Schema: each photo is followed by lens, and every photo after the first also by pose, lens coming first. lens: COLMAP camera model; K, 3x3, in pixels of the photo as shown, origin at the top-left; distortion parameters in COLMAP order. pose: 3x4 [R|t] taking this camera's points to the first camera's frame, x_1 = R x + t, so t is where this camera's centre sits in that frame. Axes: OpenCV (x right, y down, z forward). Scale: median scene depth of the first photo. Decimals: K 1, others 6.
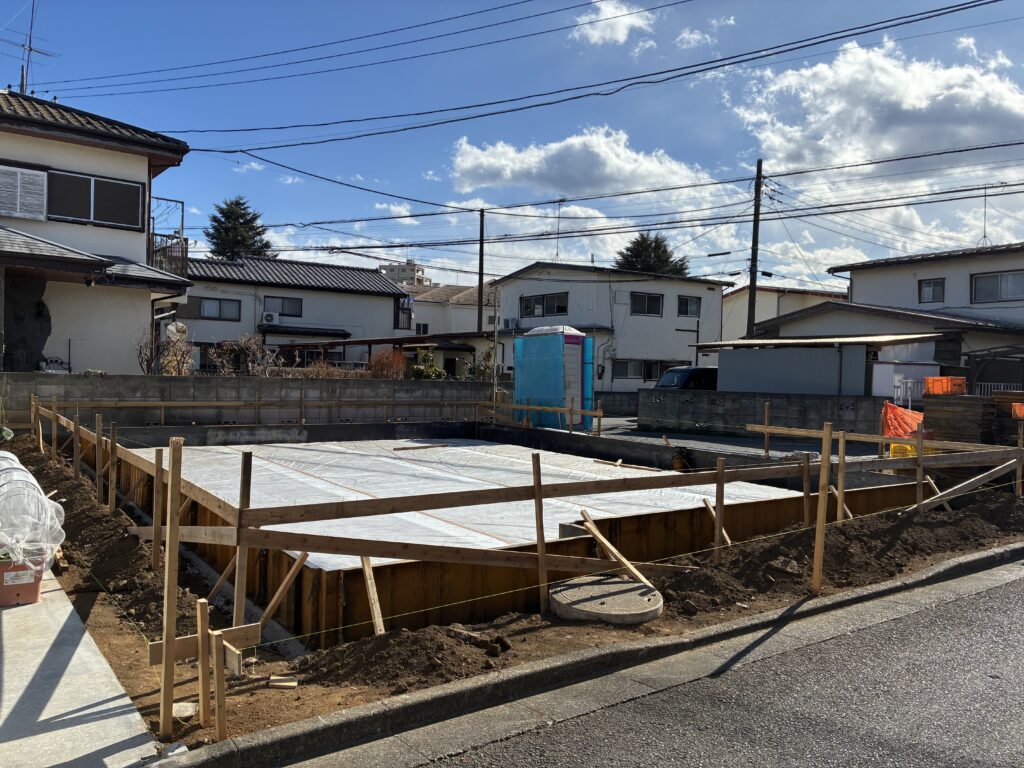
lens RADIAL K [[778.1, 0, 513.8], [0, 778.1, 397.5], [0, 0, 1]] dist [0.054773, -0.064502]
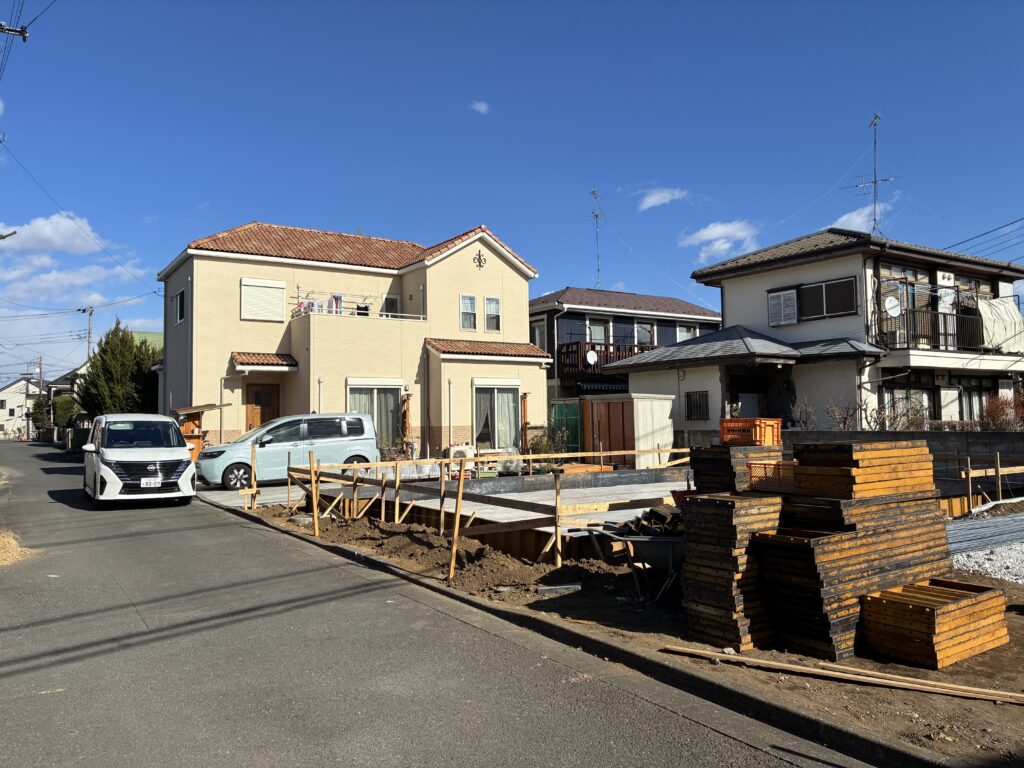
lens RADIAL K [[778.1, 0, 518.6], [0, 778.1, 376.1], [0, 0, 1]] dist [0.054773, -0.064502]
pose [[-0.051597, -0.082514, -0.995253, 0.789320], [-0.021057, 0.996449, -0.081521, -0.001897], [0.998446, 0.016751, -0.053151, 0.539155]]
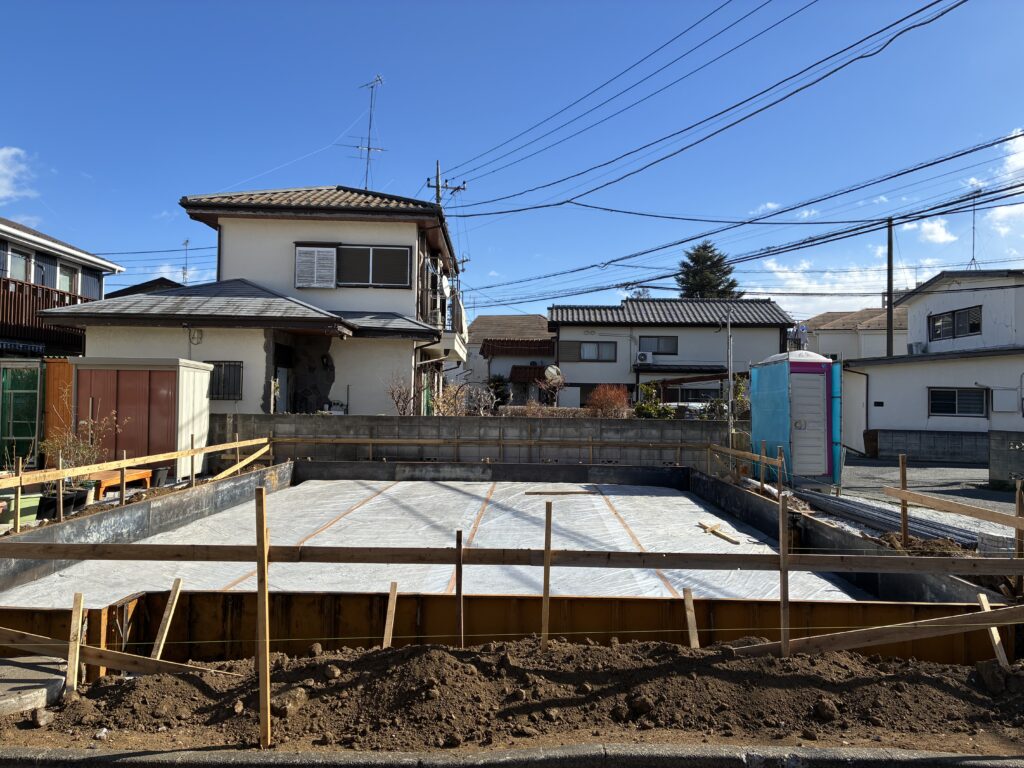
lens RADIAL K [[778.1, 0, 520.6], [0, 778.1, 399.3], [0, 0, 1]] dist [0.054773, -0.064502]
pose [[0.808695, -0.015860, -0.588015, 0.320512], [-0.011059, 0.999050, -0.042157, -0.005443], [0.588125, 0.040595, 0.807751, 0.192119]]
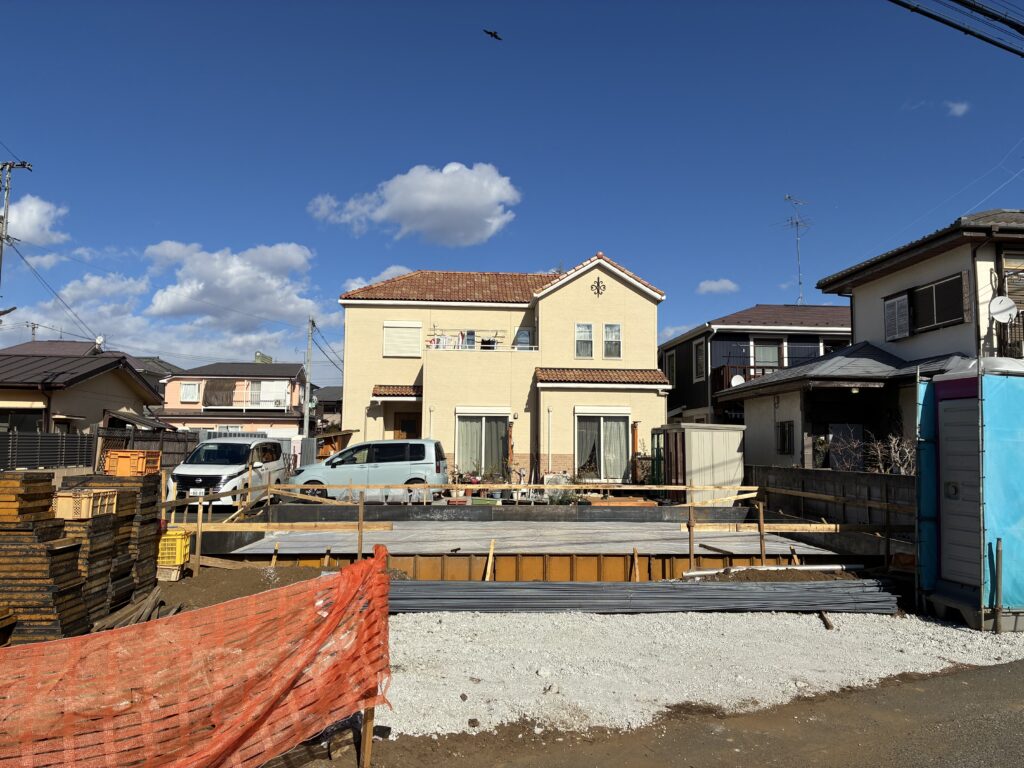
lens RADIAL K [[778.1, 0, 528.6], [0, 778.1, 378.9], [0, 0, 1]] dist [0.054773, -0.064502]
pose [[-0.539727, -0.105784, -0.835168, 0.610729], [-0.051178, 0.994362, -0.092874, -0.026735], [0.840283, -0.007385, -0.542097, 1.086192]]
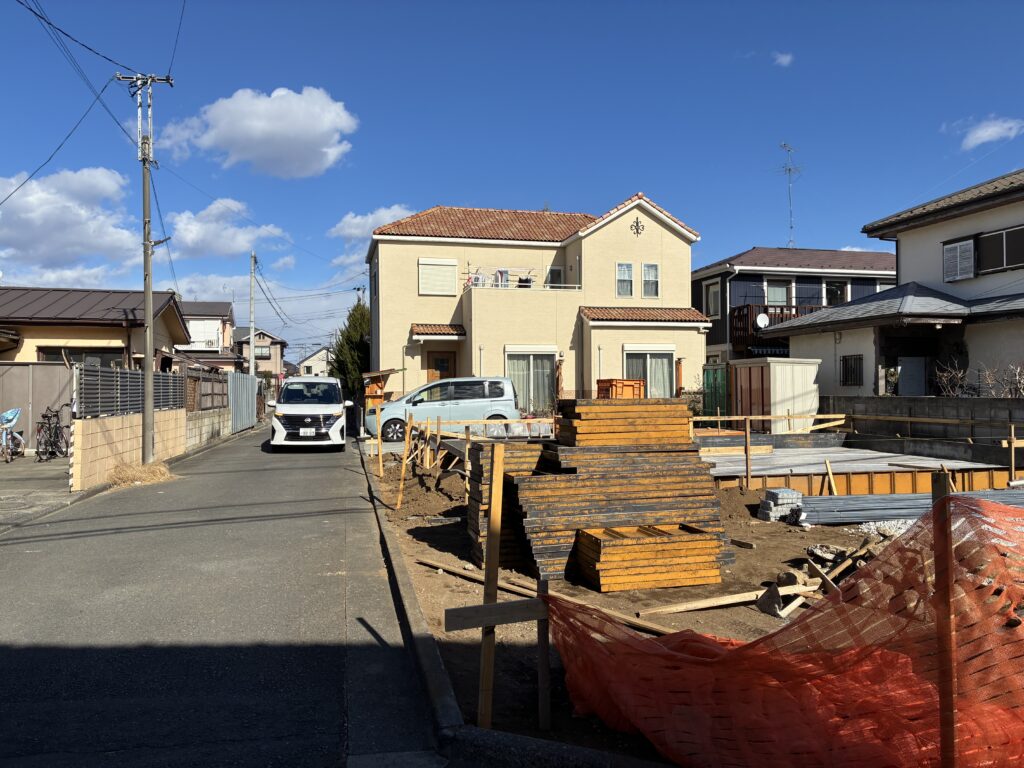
lens RADIAL K [[778.1, 0, 518.1], [0, 778.1, 384.3], [0, 0, 1]] dist [0.054773, -0.064502]
pose [[-0.387073, -0.030263, -0.921552, 0.808295], [-0.035116, 0.999220, -0.018064, -0.002661], [0.921380, 0.025369, -0.387834, 0.771491]]
